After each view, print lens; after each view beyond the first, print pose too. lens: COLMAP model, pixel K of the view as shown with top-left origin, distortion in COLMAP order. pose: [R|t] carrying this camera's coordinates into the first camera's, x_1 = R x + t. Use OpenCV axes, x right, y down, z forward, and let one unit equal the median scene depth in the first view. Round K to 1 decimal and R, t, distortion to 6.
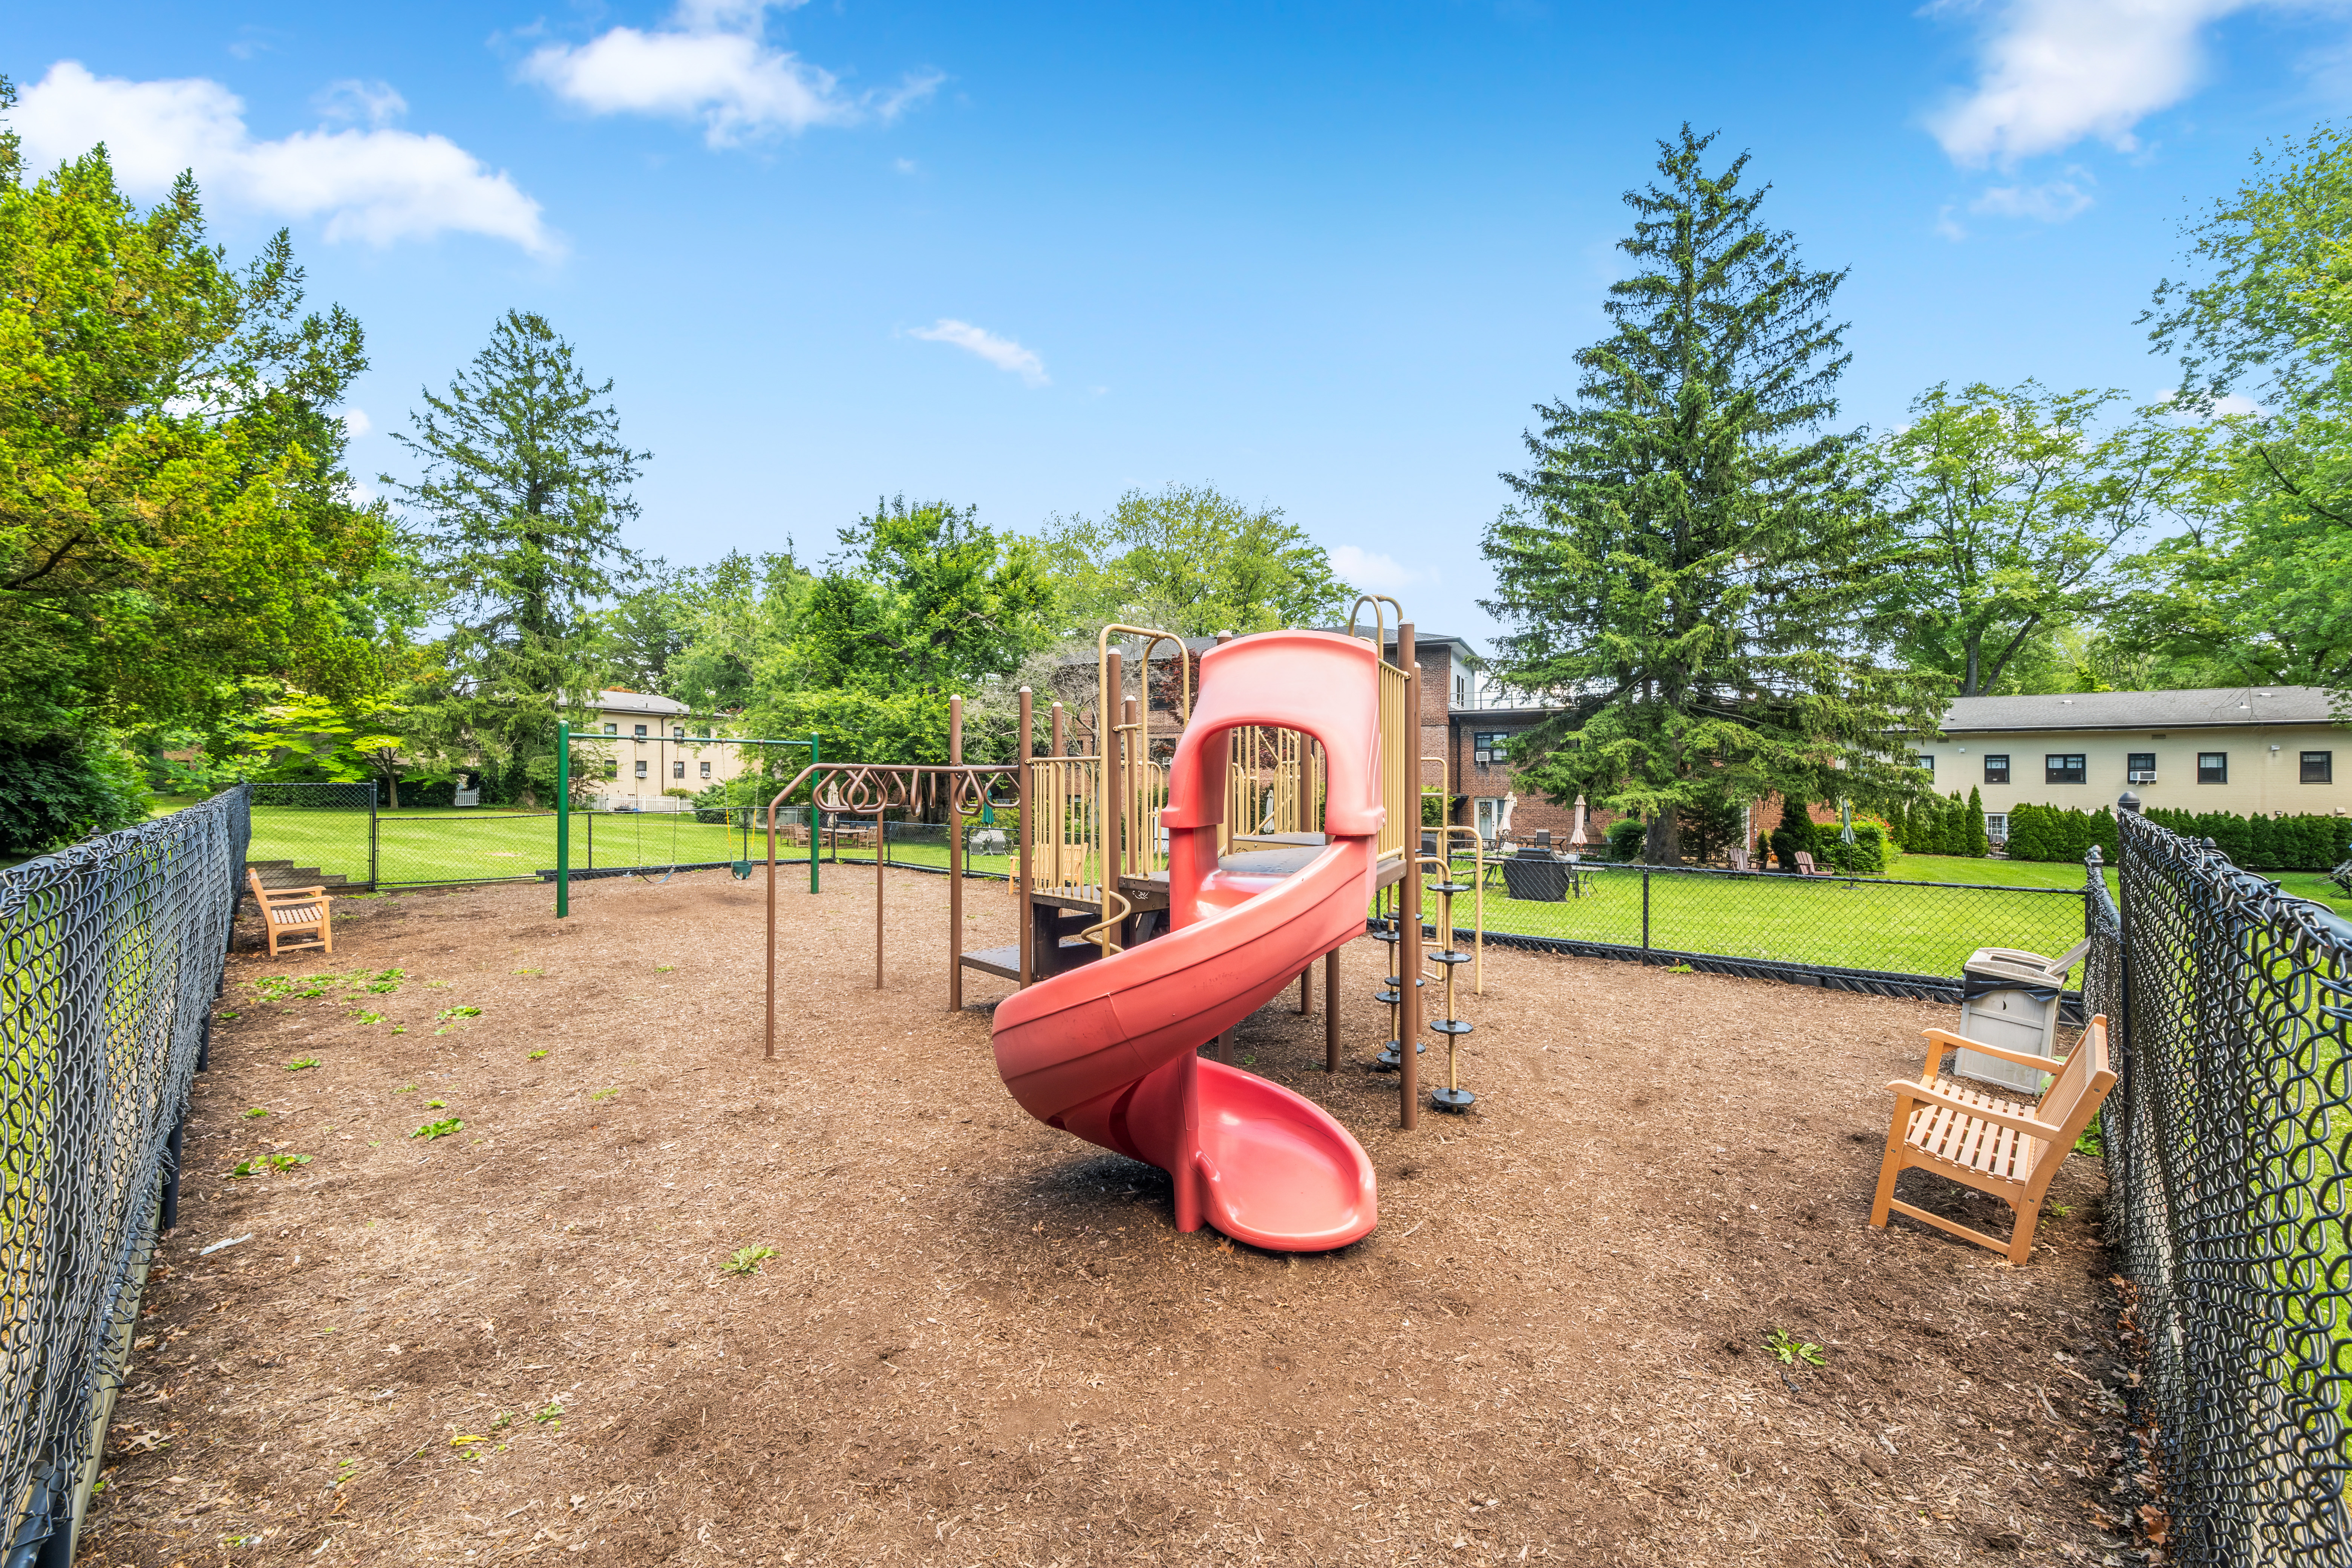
lens RADIAL K [[880.3, 0, 1176.0], [0, 880.3, 784.0], [0, 0, 1]] dist [0.057067, -0.012125]
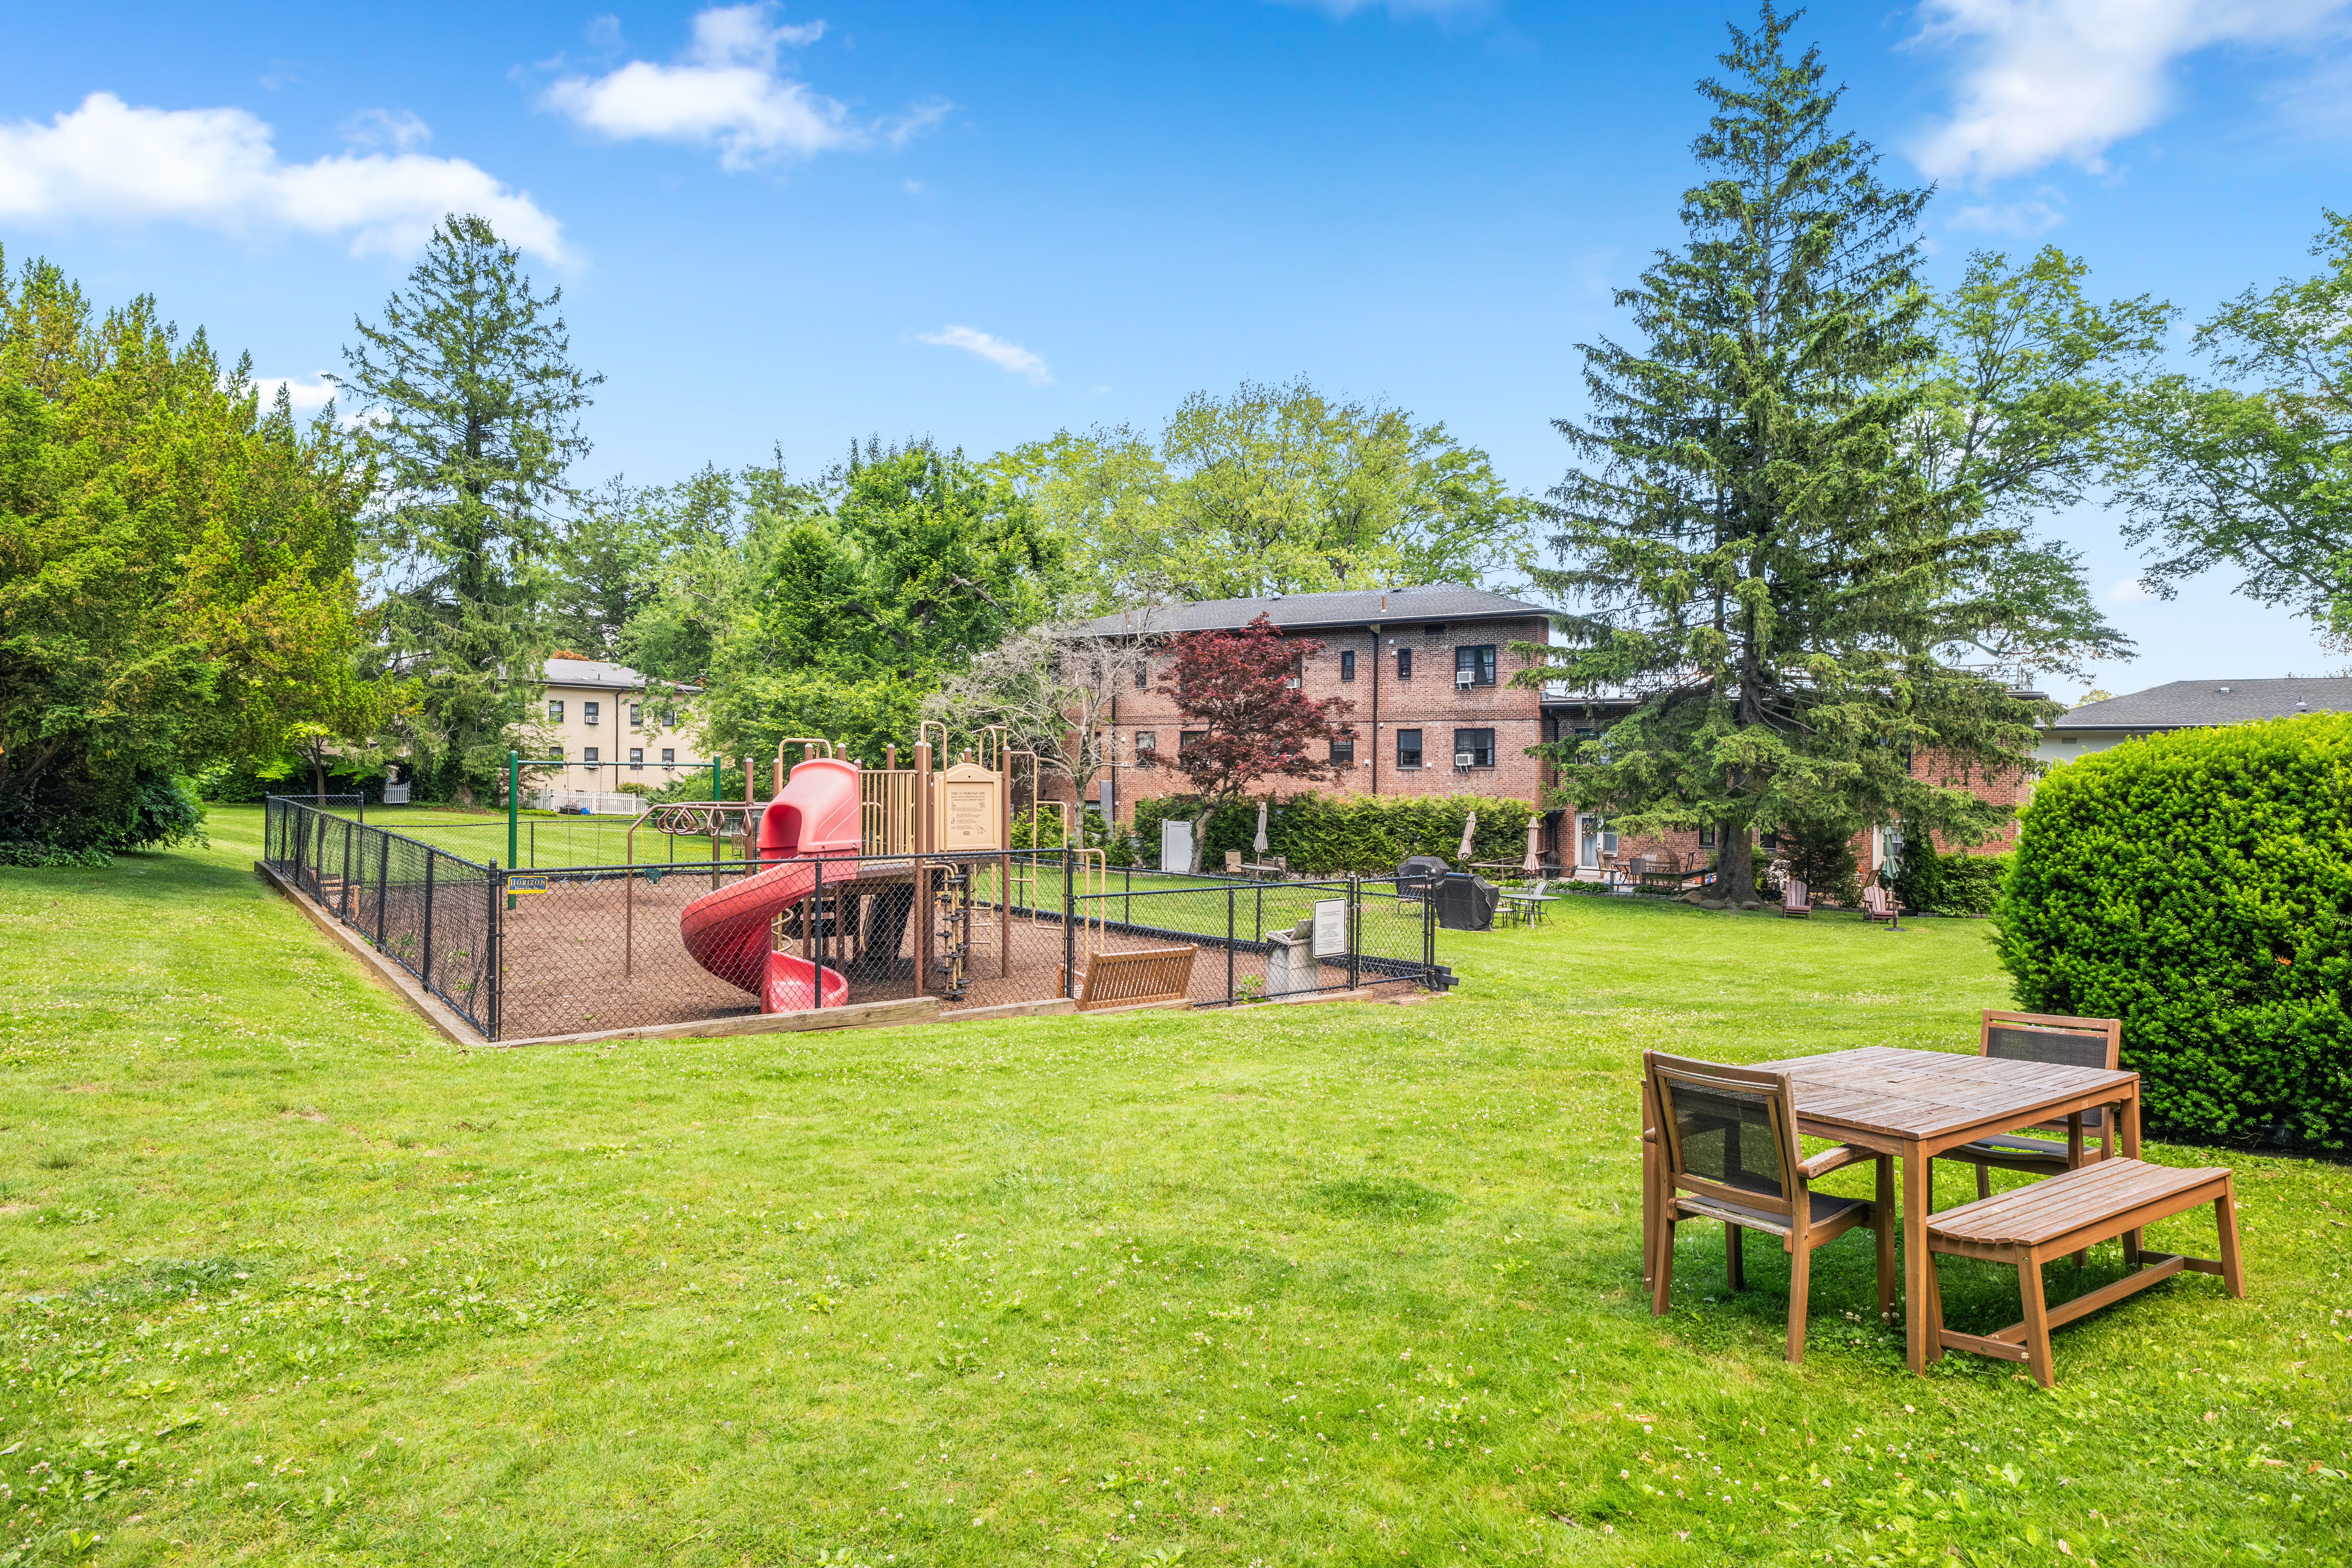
lens RADIAL K [[1354.6, 0, 1176.0], [0, 1354.6, 784.0], [0, 0, 1]] dist [0.059356, 0.001157]
pose [[0.990326, 0.009870, -0.138406, 0.114114], [-0.008886, 0.999931, 0.007723, -0.010941], [0.138472, -0.006418, 0.990345, -0.174819]]
